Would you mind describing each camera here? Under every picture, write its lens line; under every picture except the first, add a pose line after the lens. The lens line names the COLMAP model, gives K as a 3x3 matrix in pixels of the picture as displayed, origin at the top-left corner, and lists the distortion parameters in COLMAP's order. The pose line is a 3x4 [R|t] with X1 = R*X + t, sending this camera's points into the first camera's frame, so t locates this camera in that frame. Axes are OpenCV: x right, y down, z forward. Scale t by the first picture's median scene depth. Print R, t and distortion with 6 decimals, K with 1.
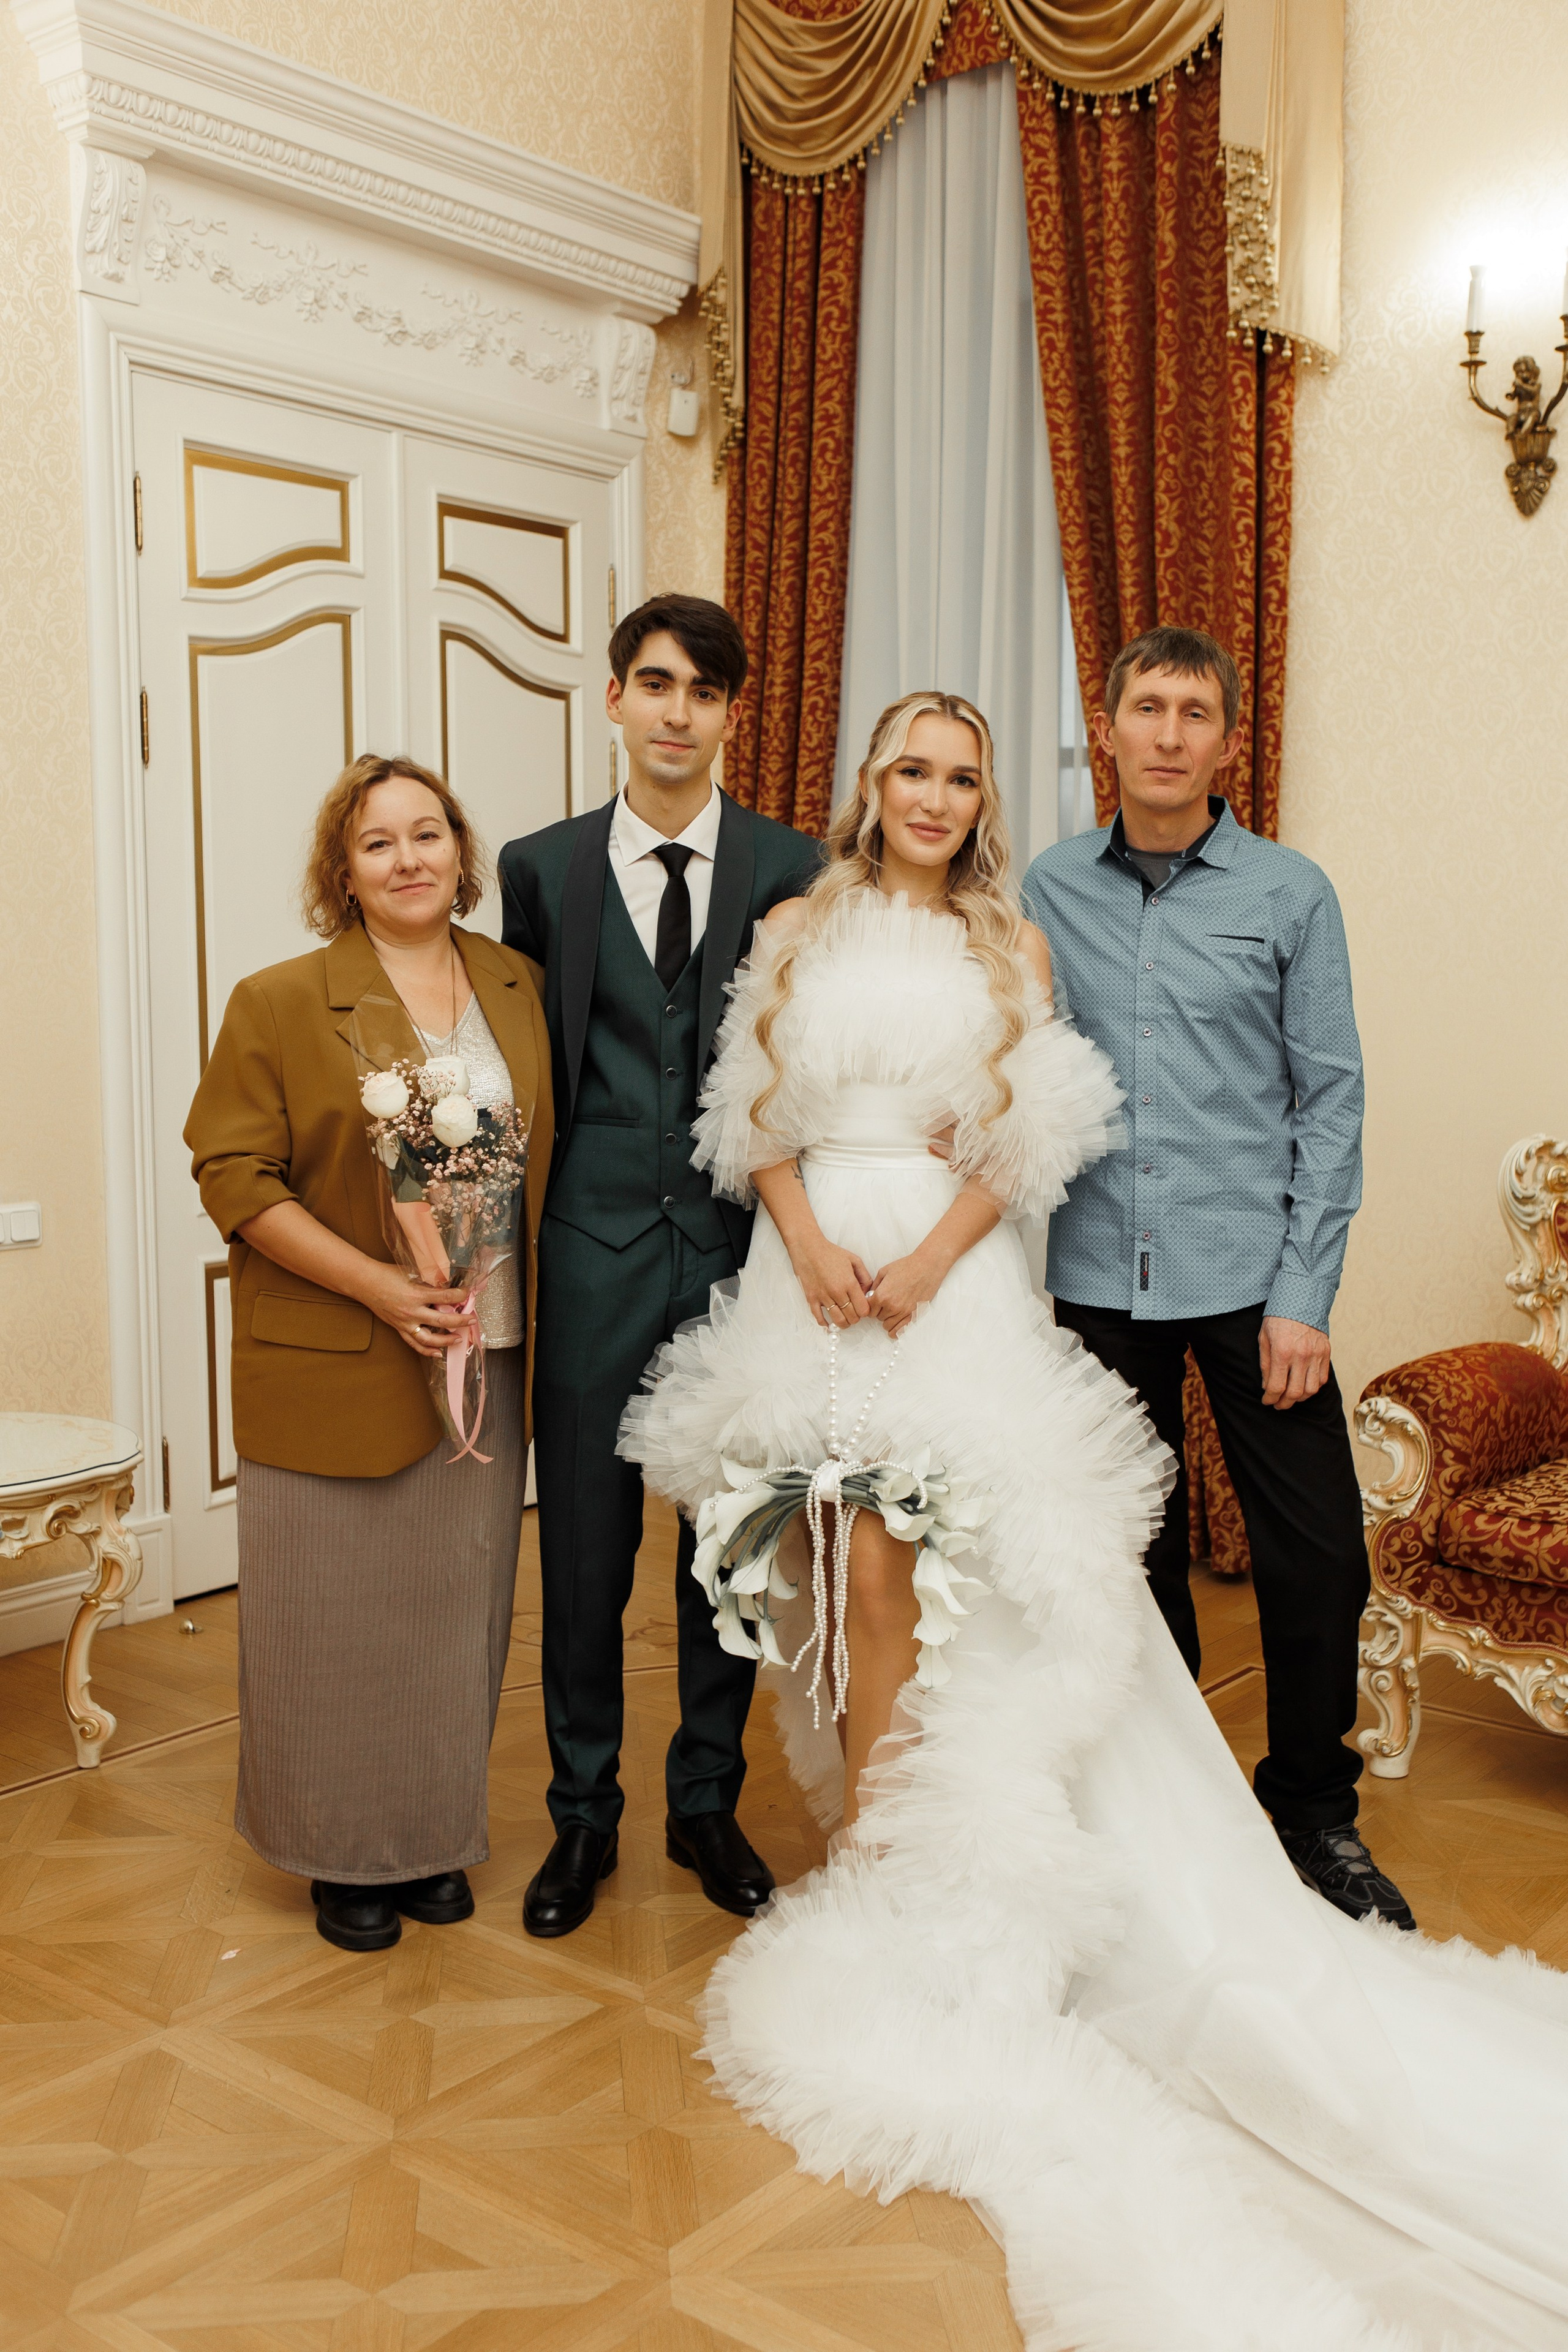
lens RADIAL K [[2236.9, 0, 794.5], [0, 2236.9, 1181.2], [0, 0, 1]] dist [0.013915, -0.011337]
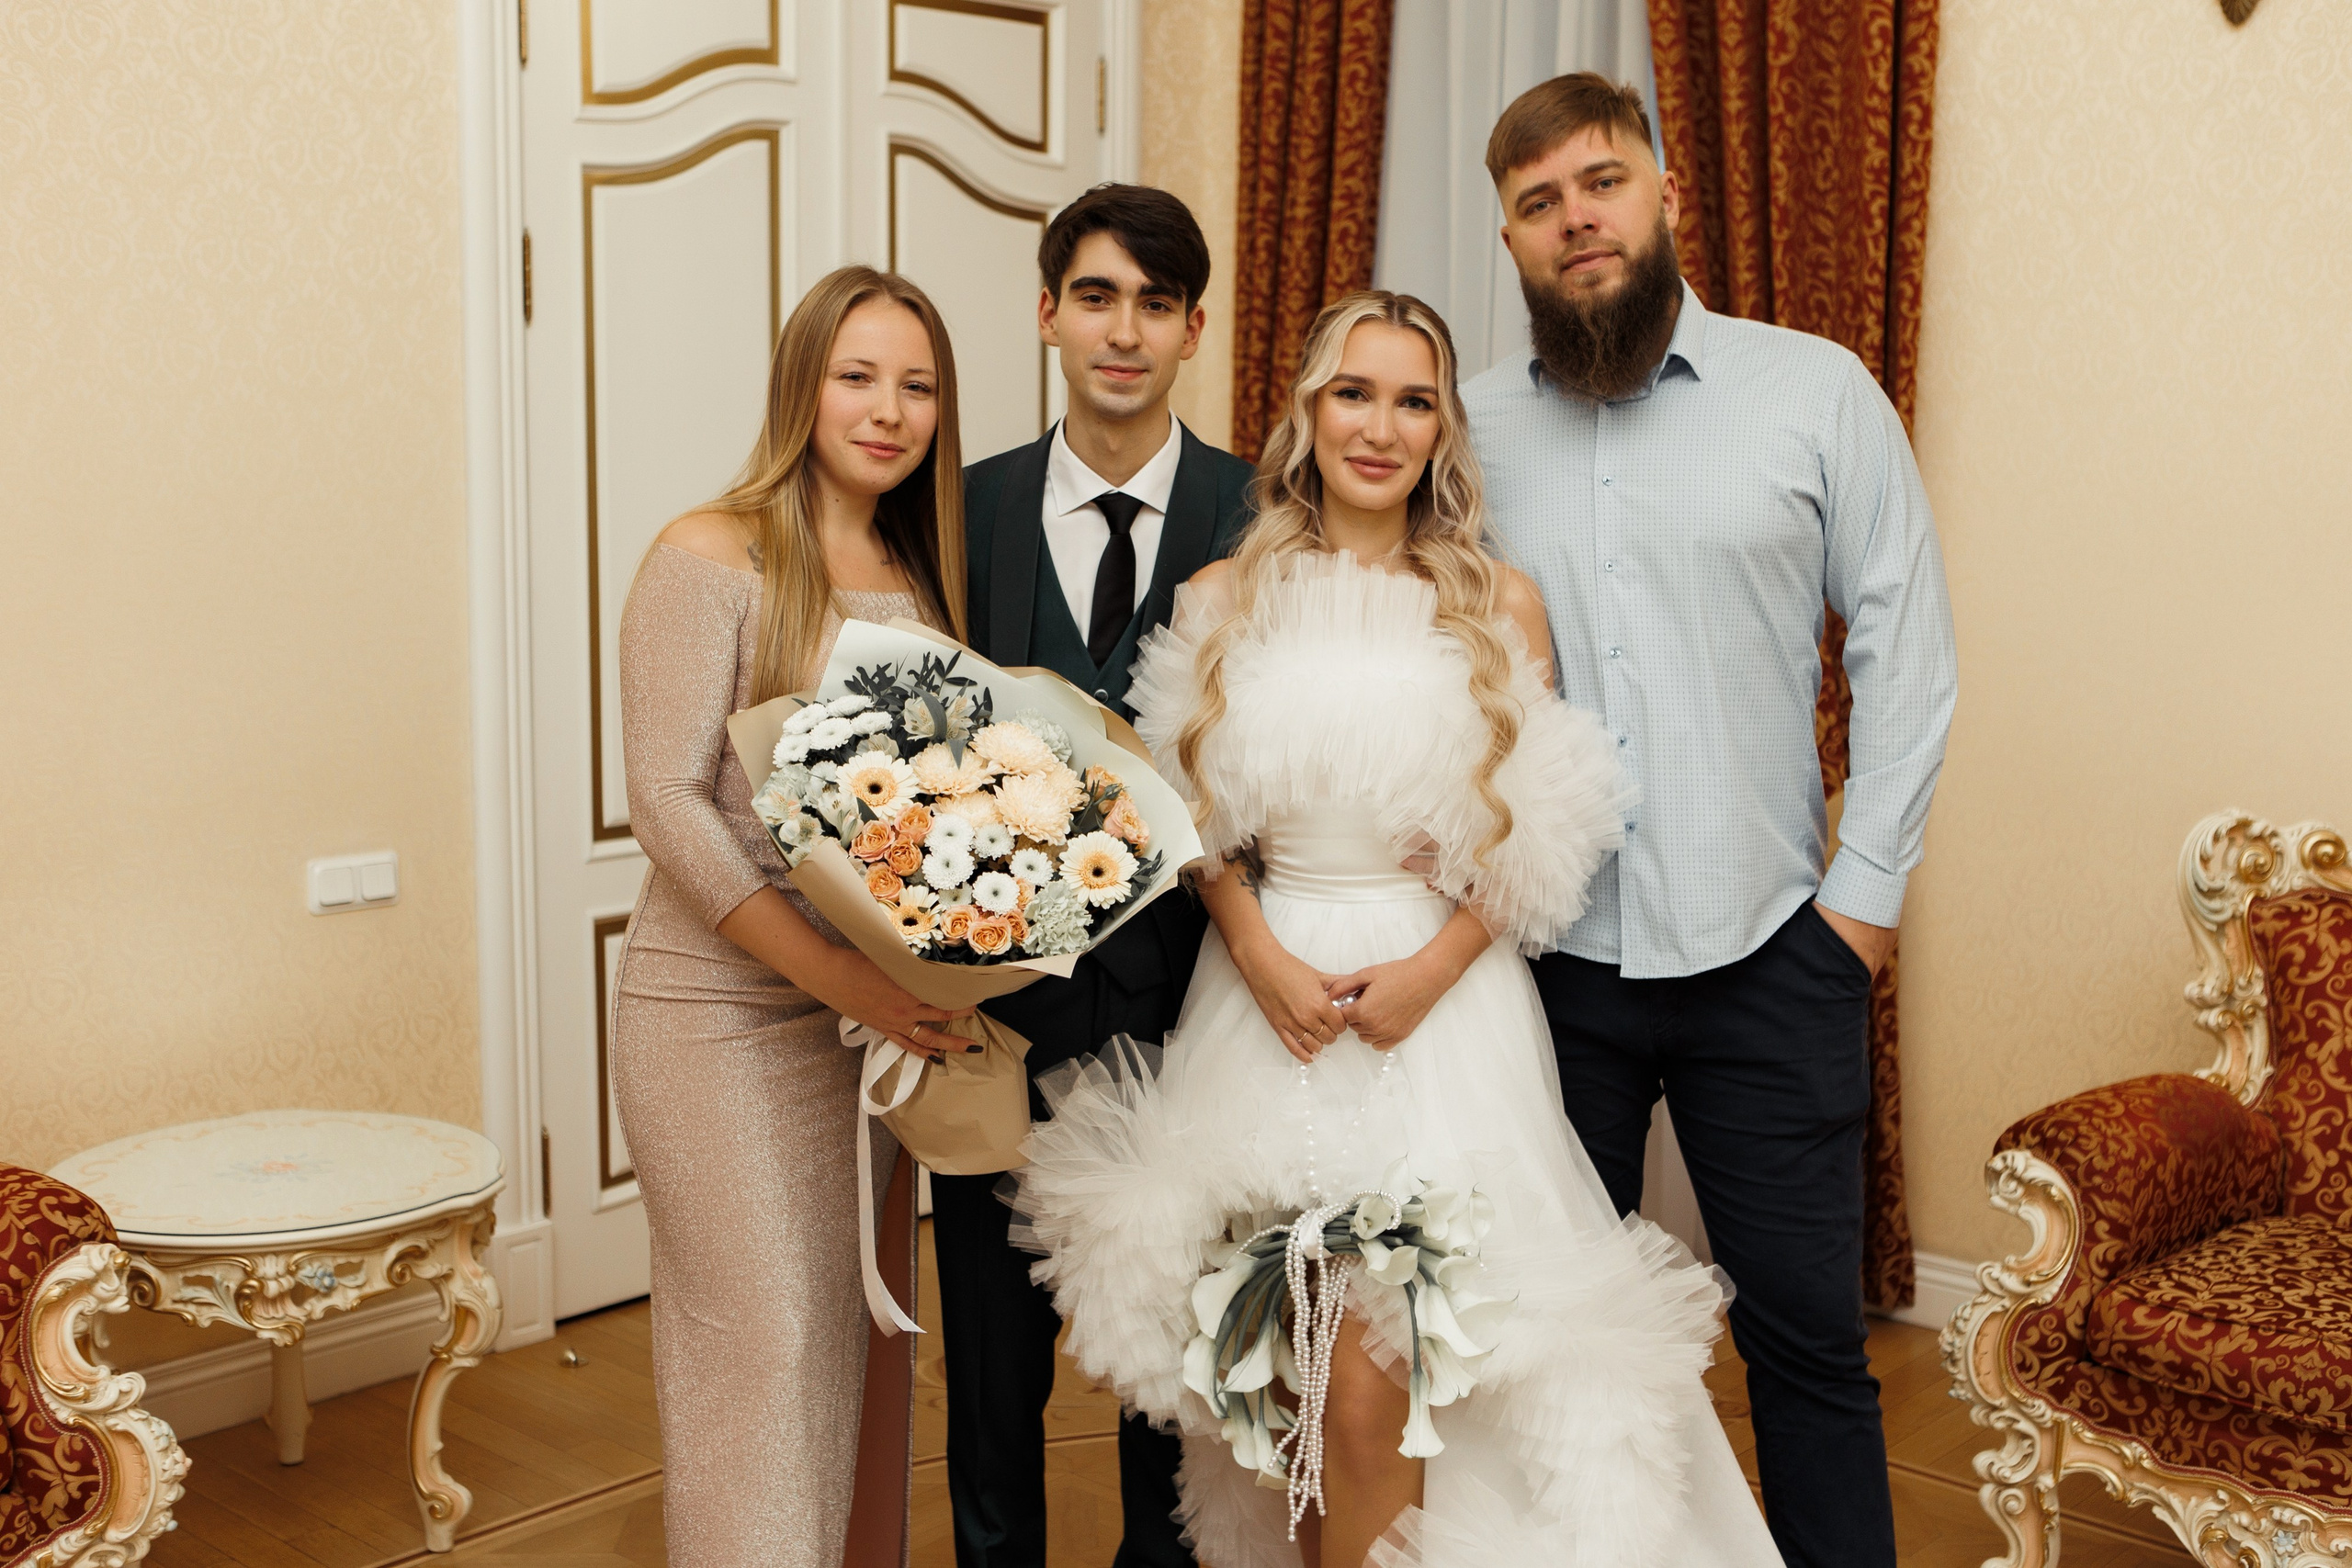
lens RADIAL K [[2685.6, 0, 1194.4], [0, 2685.6, 762.8], [0, 0, 1]] dist [-0.018457, 0.029806]
pose [[0.998175, 0.016126, -0.058192, 0.015820], [-0.014664, 0.999568, 0.025452, -0.049406], [0.058578, -0.024552, 0.997981, 0.020521]]
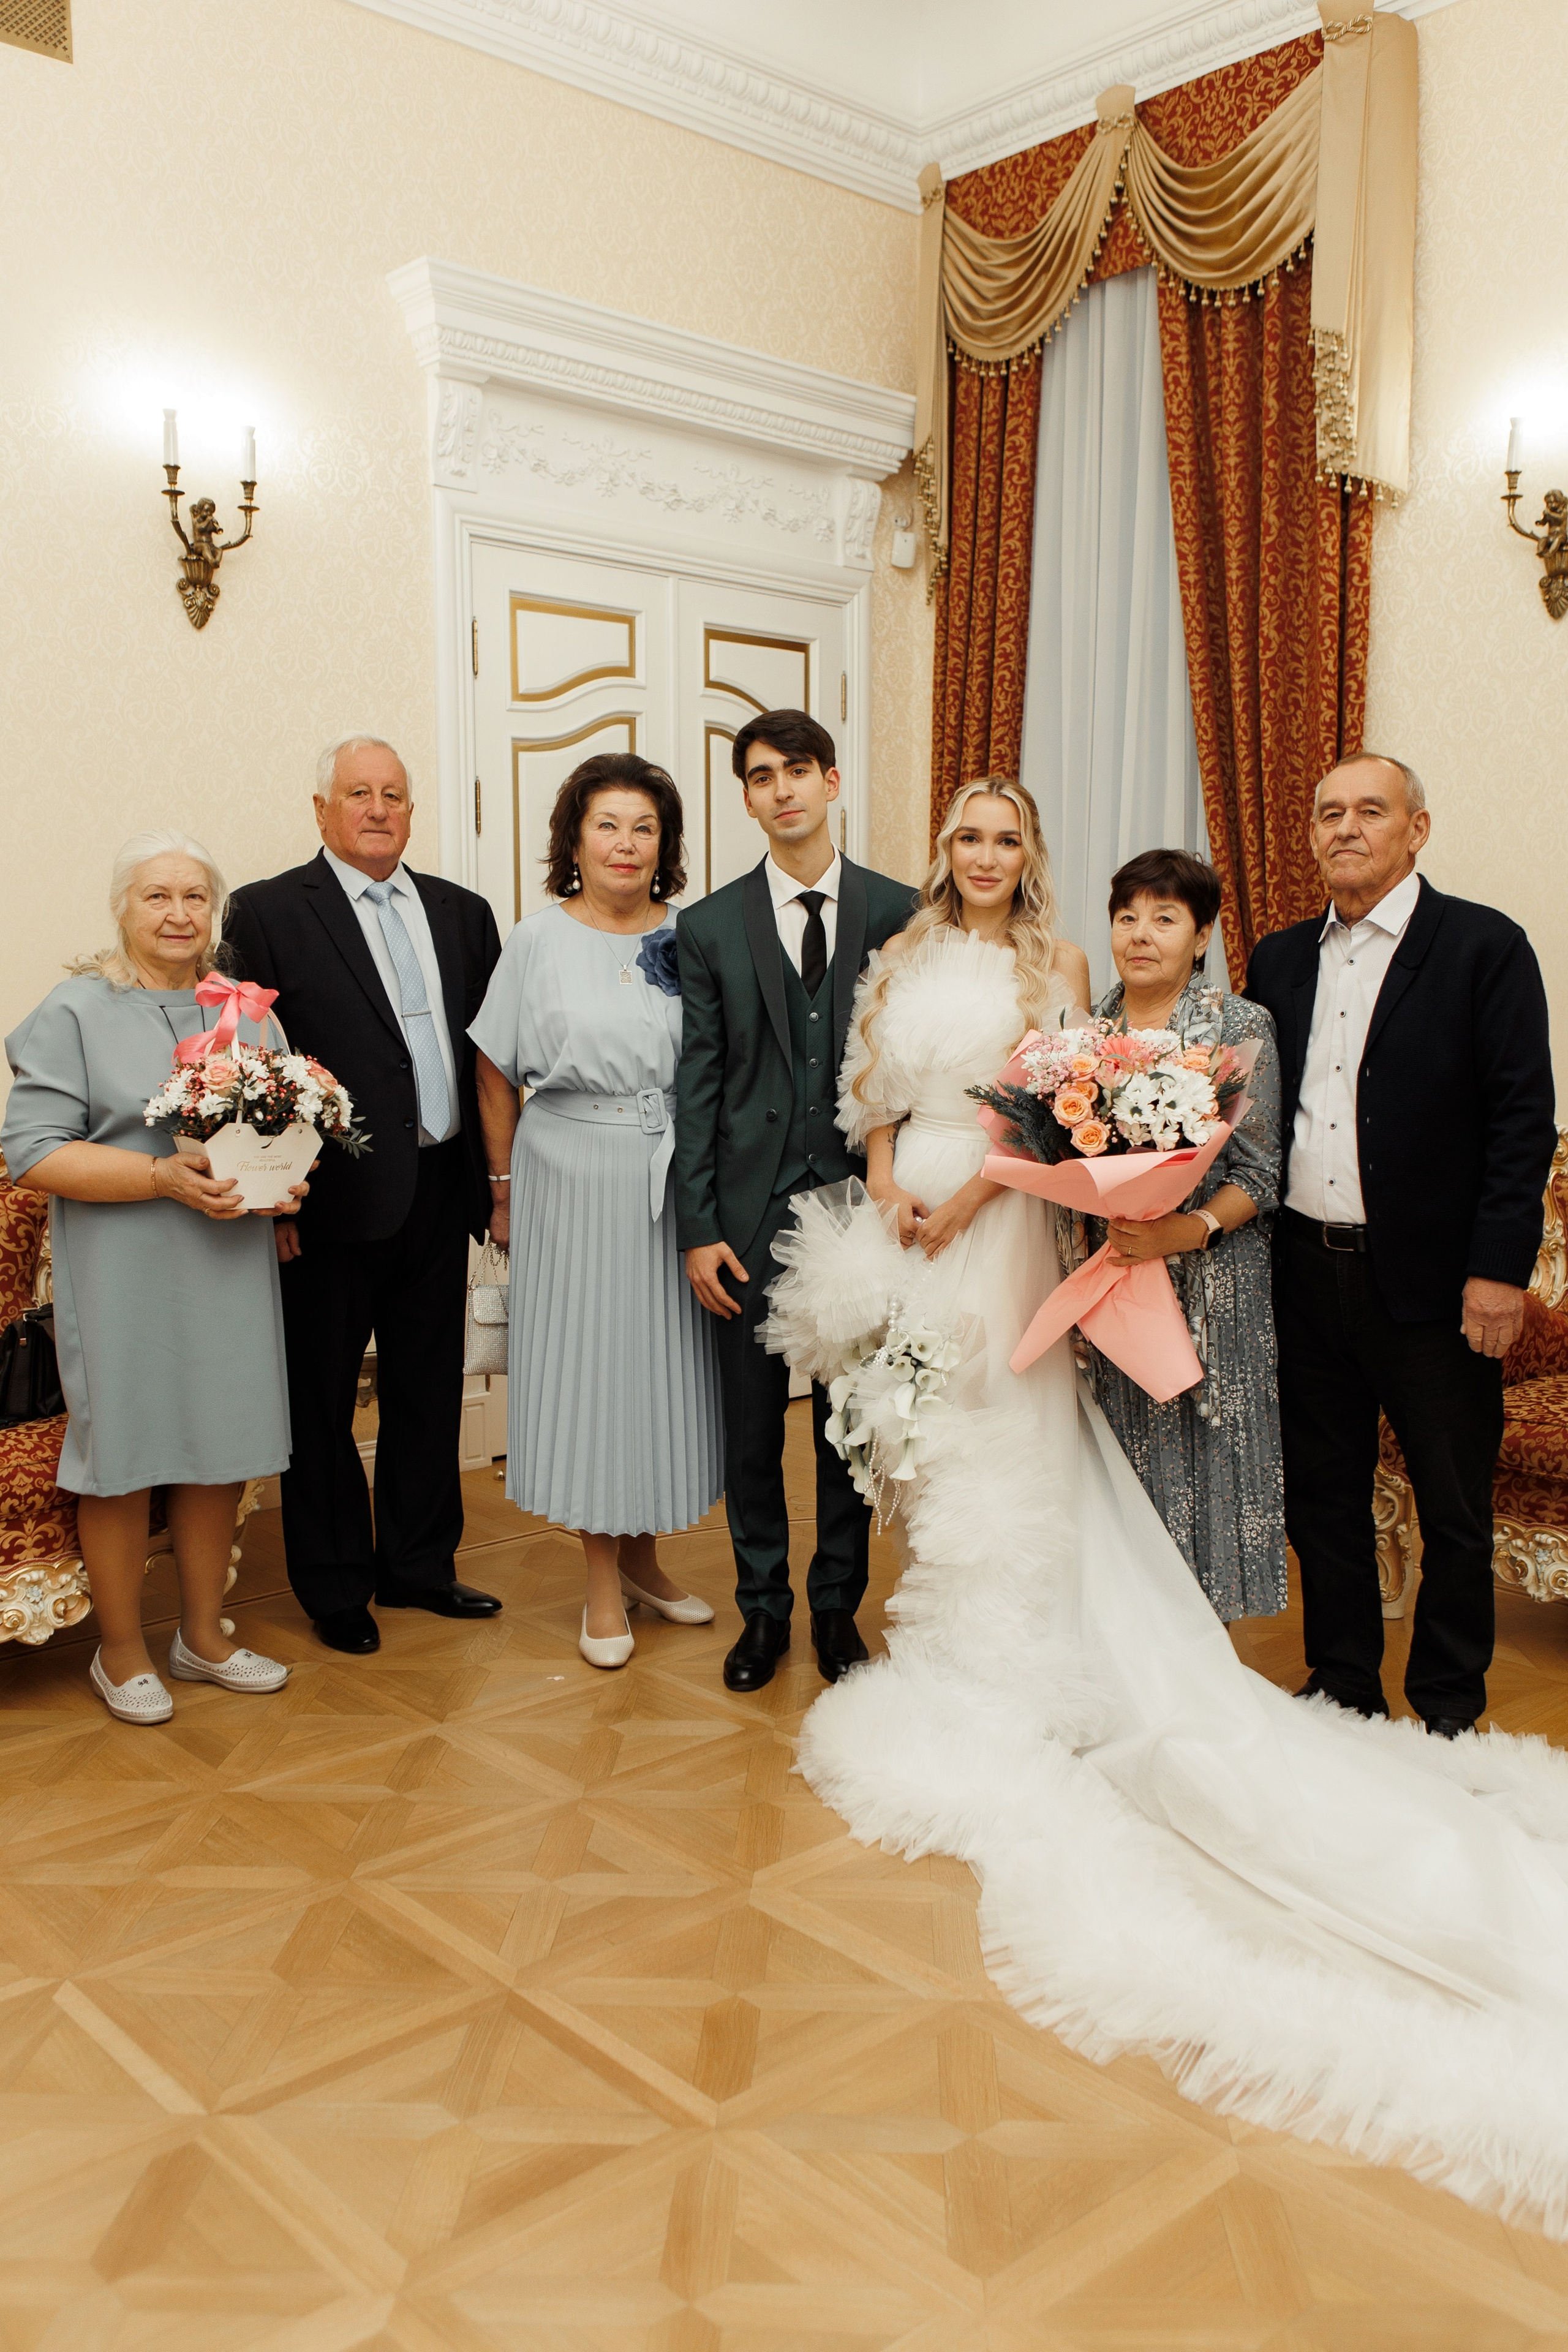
lens RADIAL K [[1915.8, 0, 795.4], [0, 1915.8, 1184.0], [0, 0, 1]] dist [0.027295, -0.007095]
pose [[0.987894, 0.017045, -0.154188, 0.076367], [-0.016191, 0.999846, 0.006789, 0.012907], [0.154280, -0.004211, 0.988018, -0.106535]]
